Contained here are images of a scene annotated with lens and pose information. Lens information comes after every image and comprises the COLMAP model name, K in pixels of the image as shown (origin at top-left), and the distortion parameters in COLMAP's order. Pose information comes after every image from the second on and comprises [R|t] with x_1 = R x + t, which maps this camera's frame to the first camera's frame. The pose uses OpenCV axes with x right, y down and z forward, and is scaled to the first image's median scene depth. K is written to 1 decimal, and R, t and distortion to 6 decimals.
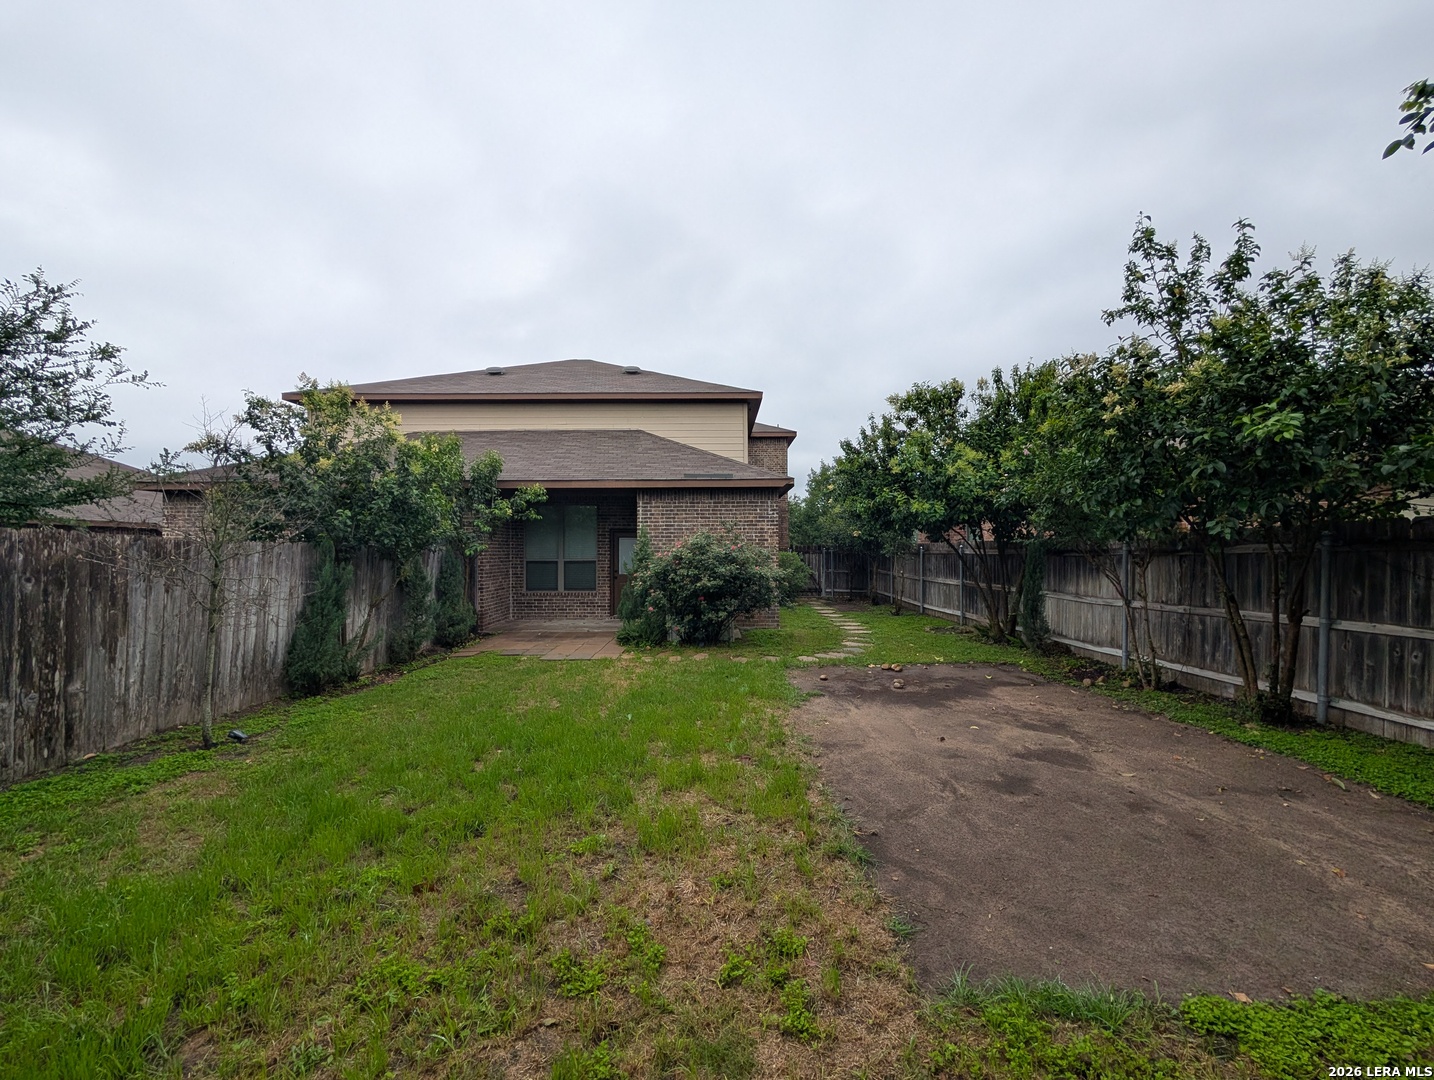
lens RADIAL K [[541.6, 0, 717.6], [0, 541.6, 538.8], [0, 0, 1]] dist [0.001510, 0.000082]
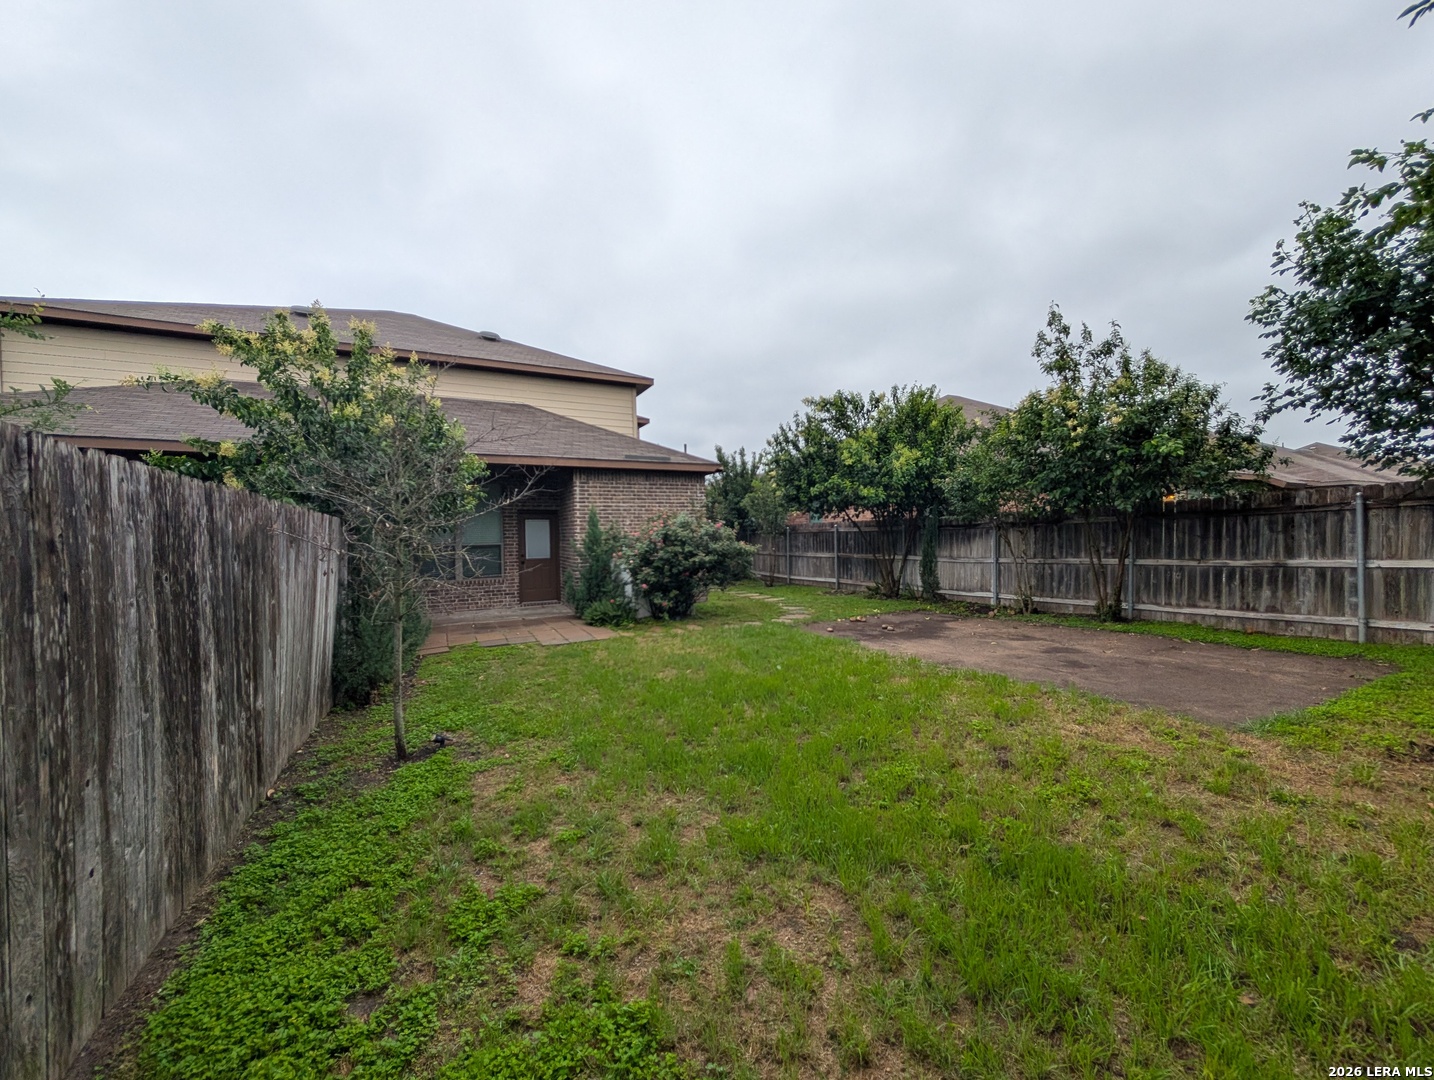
lens RADIAL K [[541.6, 0, 721.6], [0, 541.6, 537.7], [0, 0, 1]] dist [0.001510, 0.000082]
pose [[0.892214, -0.016675, 0.451305, -0.501830], [0.007735, 0.999736, 0.021648, 0.018825], [-0.451547, -0.015824, 0.892107, 0.027709]]
